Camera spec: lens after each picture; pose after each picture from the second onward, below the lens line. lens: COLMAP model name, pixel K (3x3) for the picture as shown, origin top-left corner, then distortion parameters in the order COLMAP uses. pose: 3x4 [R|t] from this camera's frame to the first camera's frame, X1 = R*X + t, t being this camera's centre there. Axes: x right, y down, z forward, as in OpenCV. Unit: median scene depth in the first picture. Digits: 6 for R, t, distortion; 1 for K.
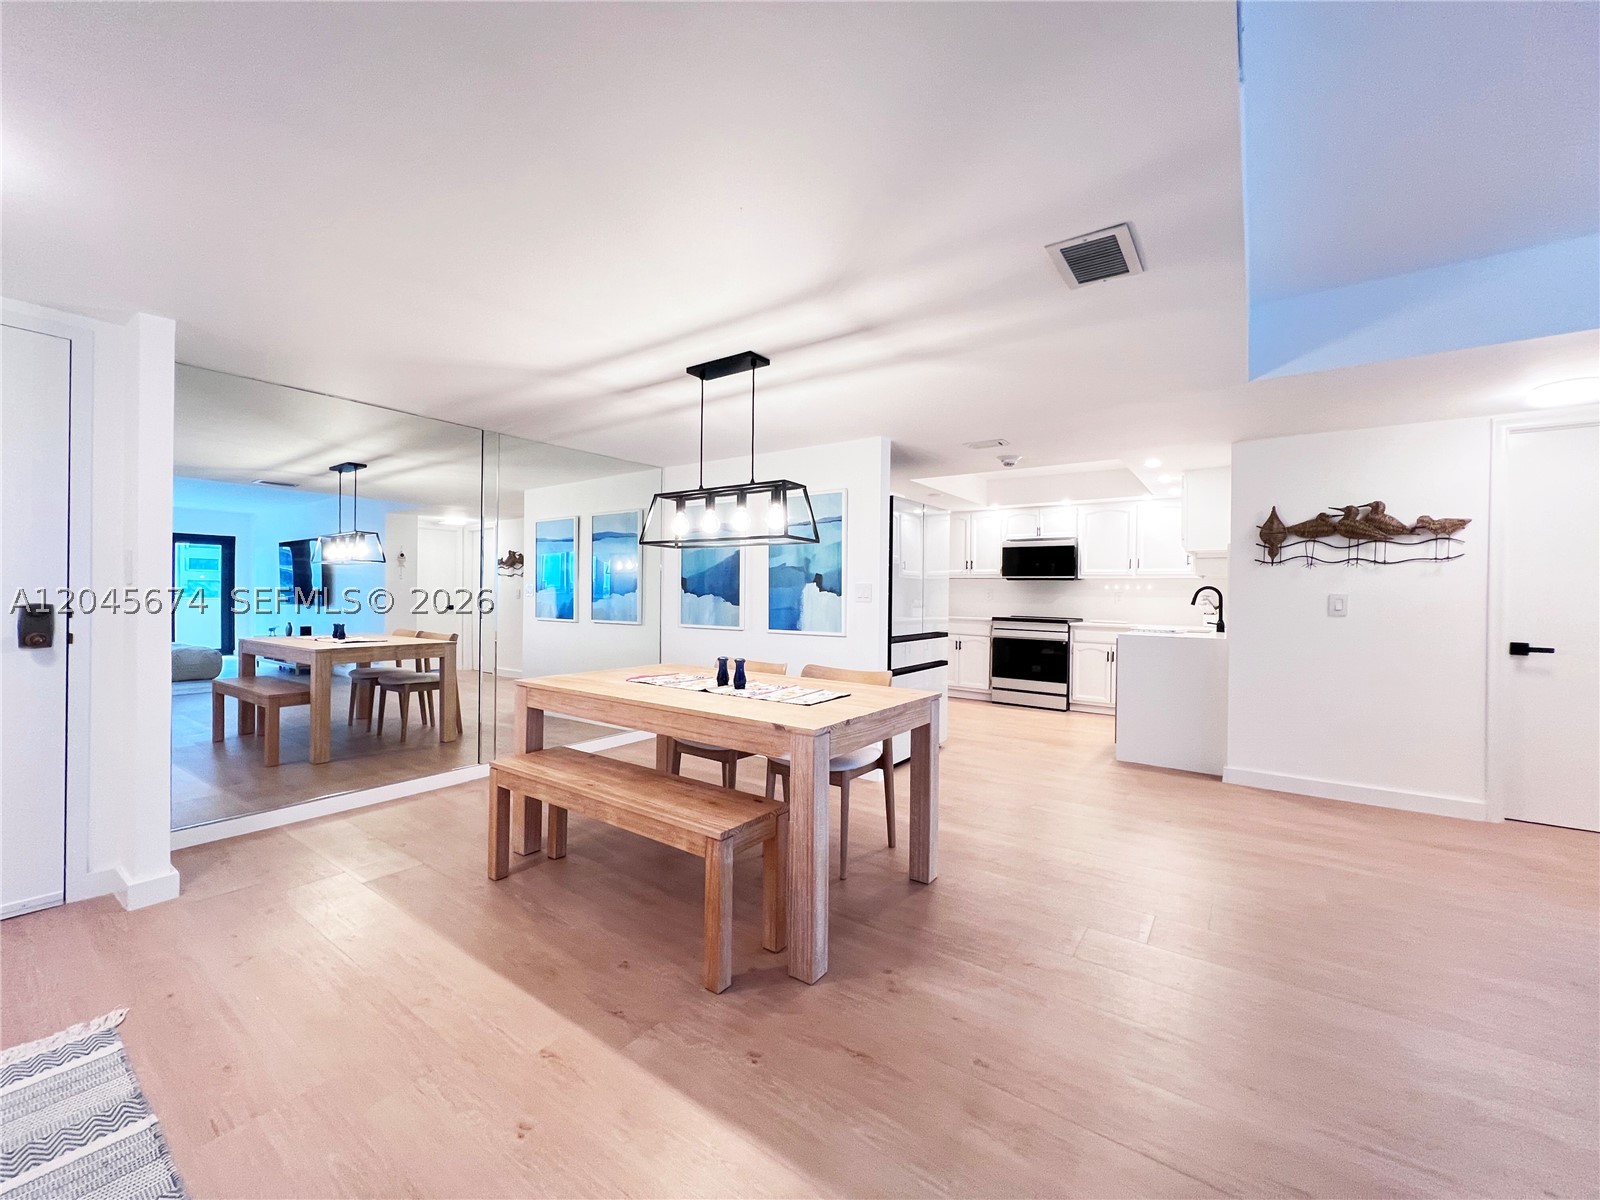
lens RADIAL K [[641.7, 0, 797.2], [0, 641.7, 595.4], [0, 0, 1]] dist [-0.002527, 0.000983]
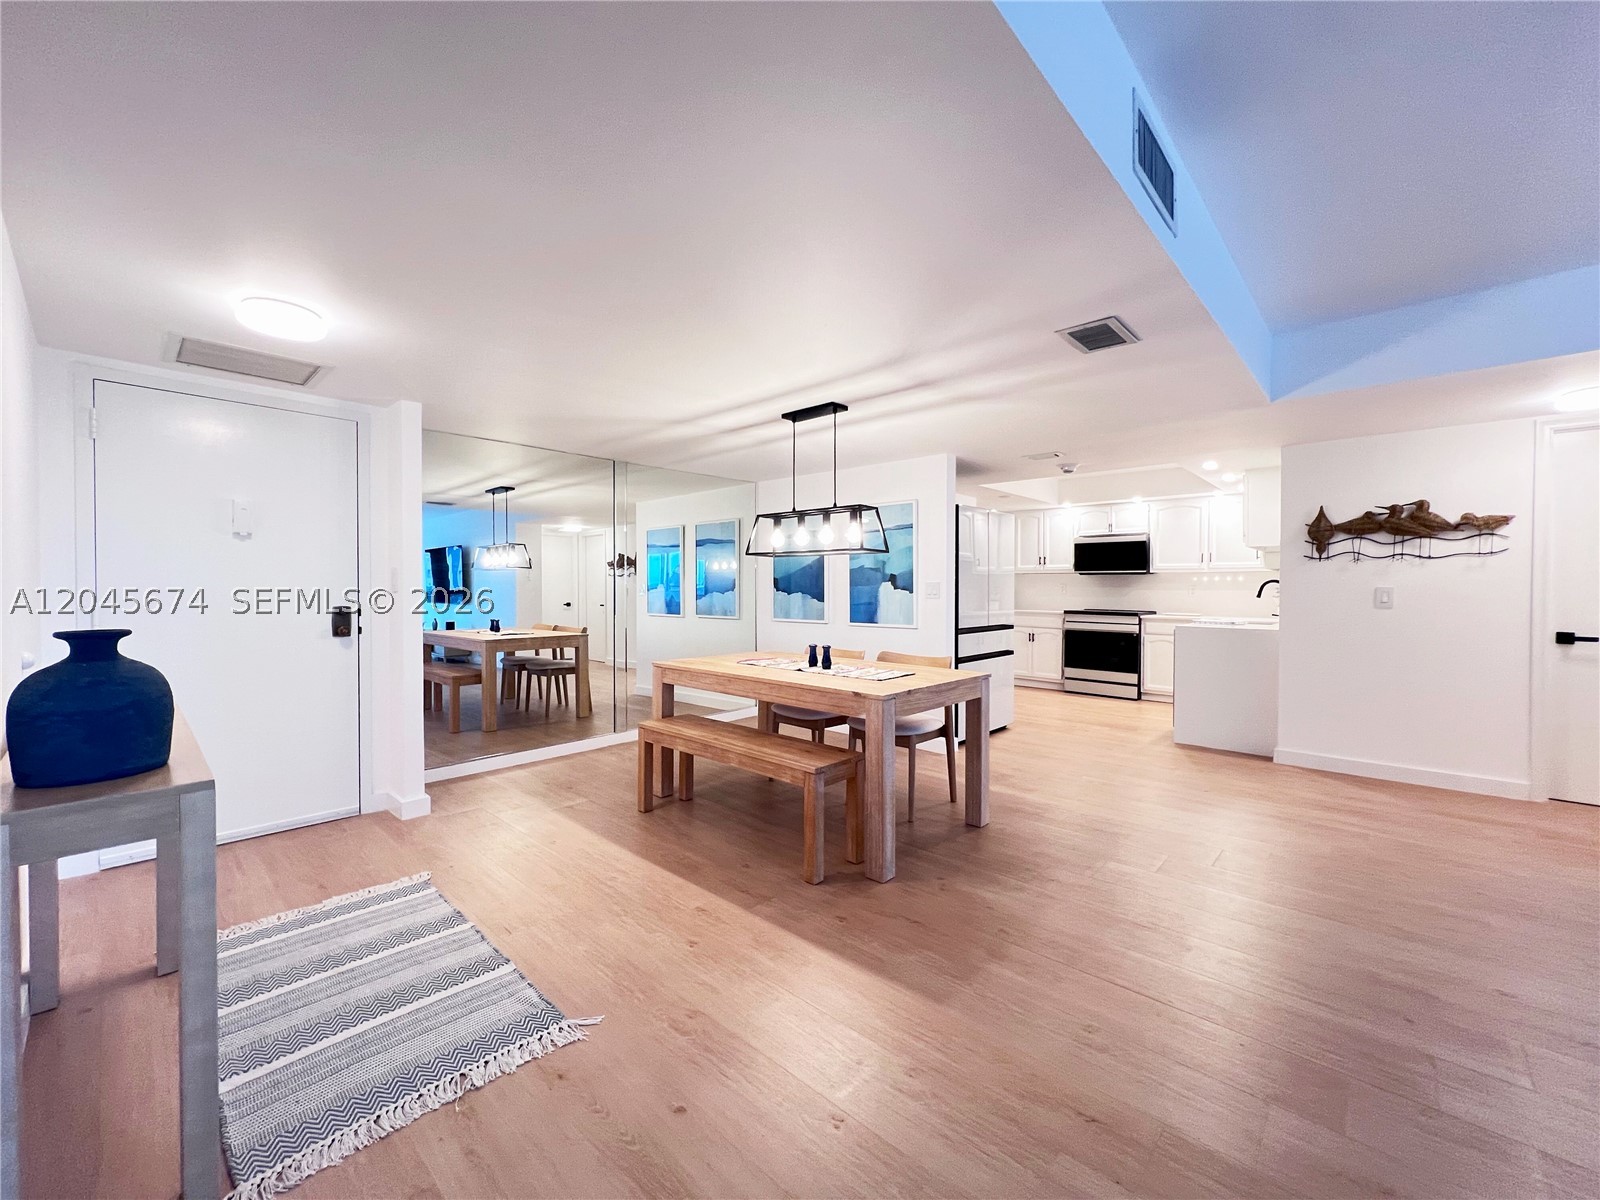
lens RADIAL K [[646.5, 0, 796.7], [0, 646.5, 595.2], [0, 0, 1]] dist [-0.003552, 0.001839]
pose [[0.991689, -0.009108, -0.128338, 0.011480], [0.010261, 0.999913, 0.008326, -0.007899], [0.128251, -0.009573, 0.991696, -0.187979]]
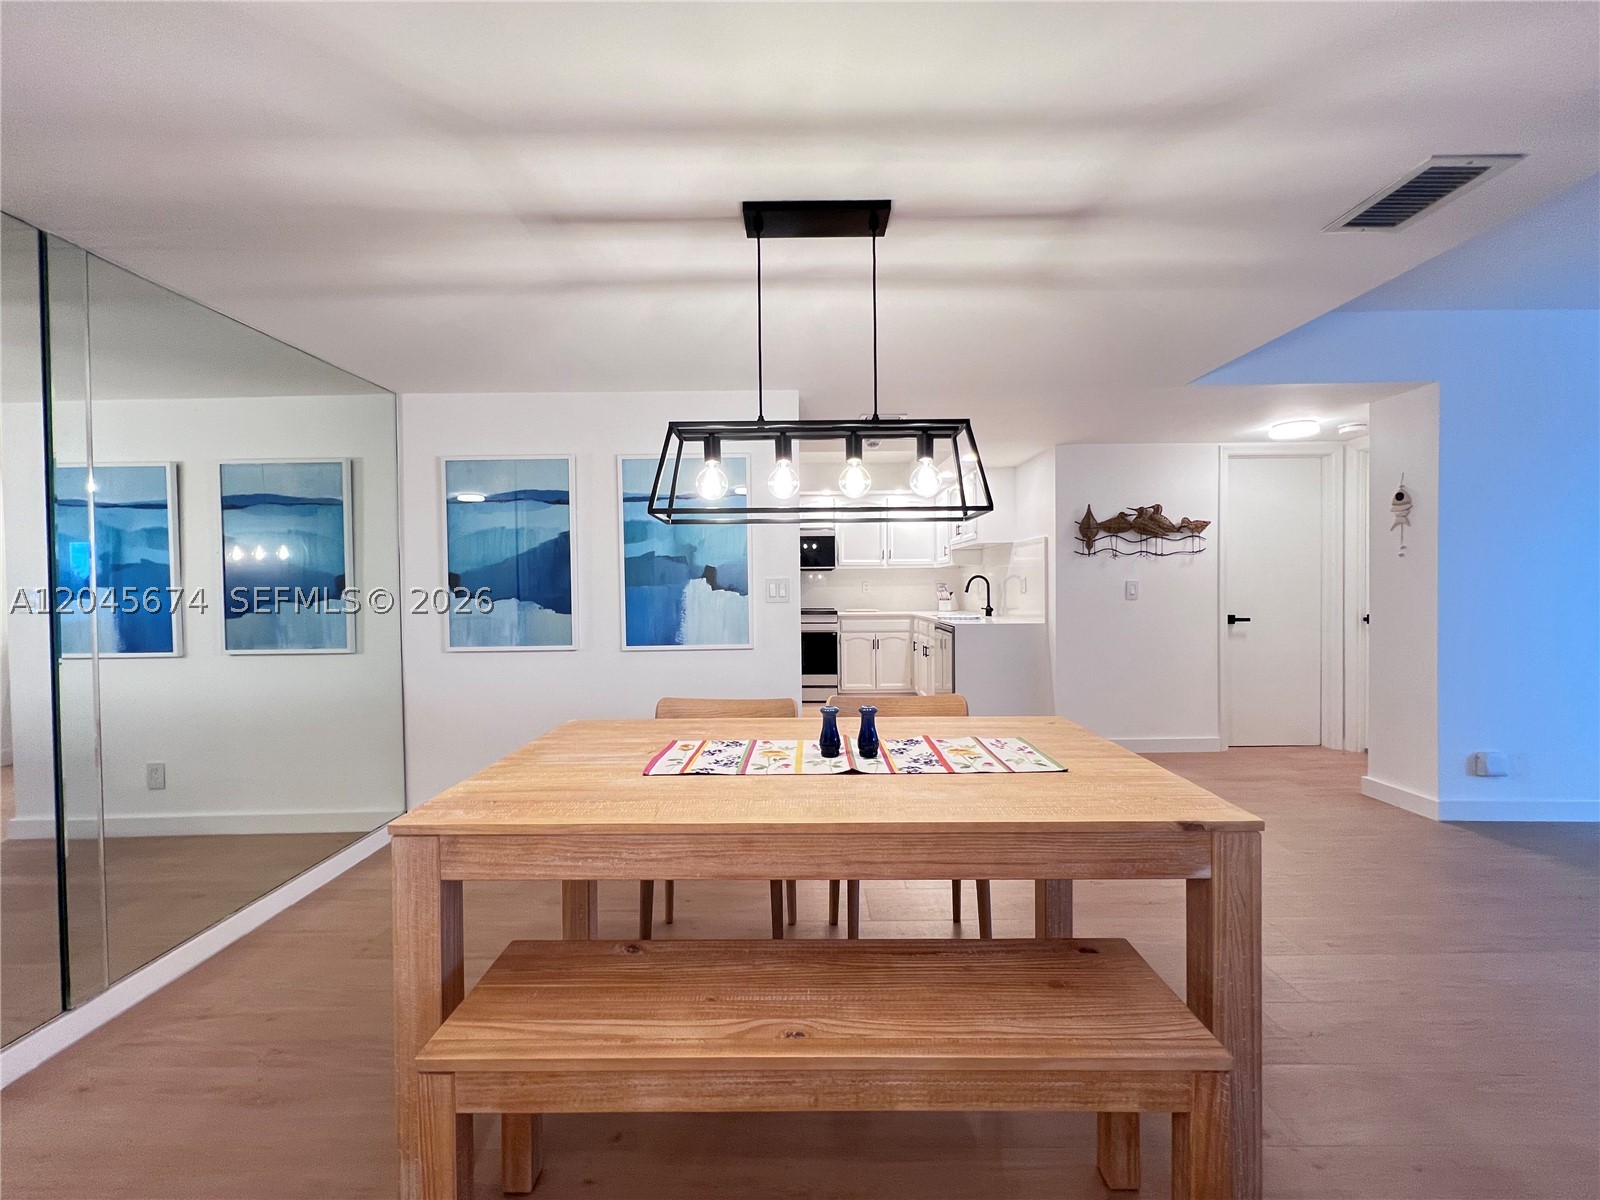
lens RADIAL K [[641.7, 0, 797.2], [0, 641.7, 595.4], [0, 0, 1]] dist [-0.002527, 0.000983]
pose [[0.815999, -0.032063, 0.577164, -0.347483], [0.023364, 0.999474, 0.022490, -0.016113], [-0.577581, -0.004867, 0.816319, 0.380637]]
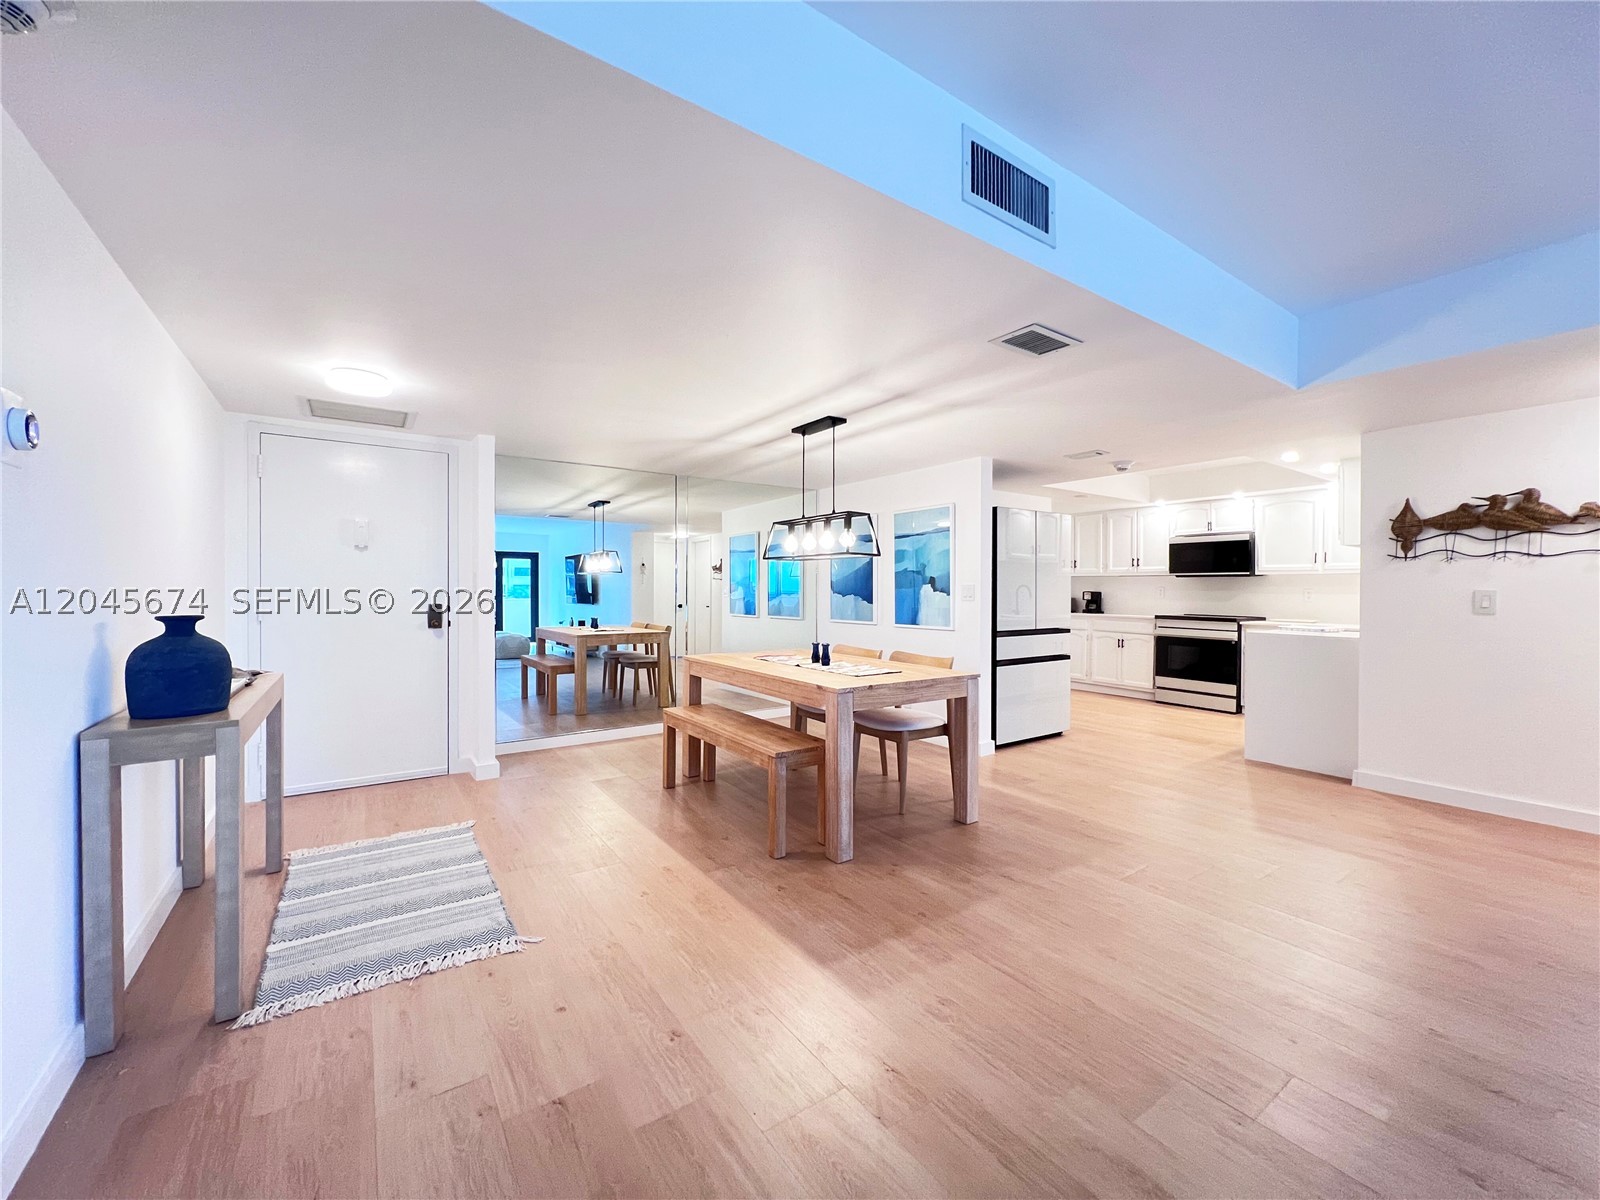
lens RADIAL K [[641.7, 0, 797.2], [0, 641.7, 595.4], [0, 0, 1]] dist [-0.002527, 0.000983]
pose [[0.941172, -0.006287, -0.337869, 0.218705], [0.007135, 0.999974, 0.001270, -0.002960], [0.337852, -0.003606, 0.941192, -0.203618]]
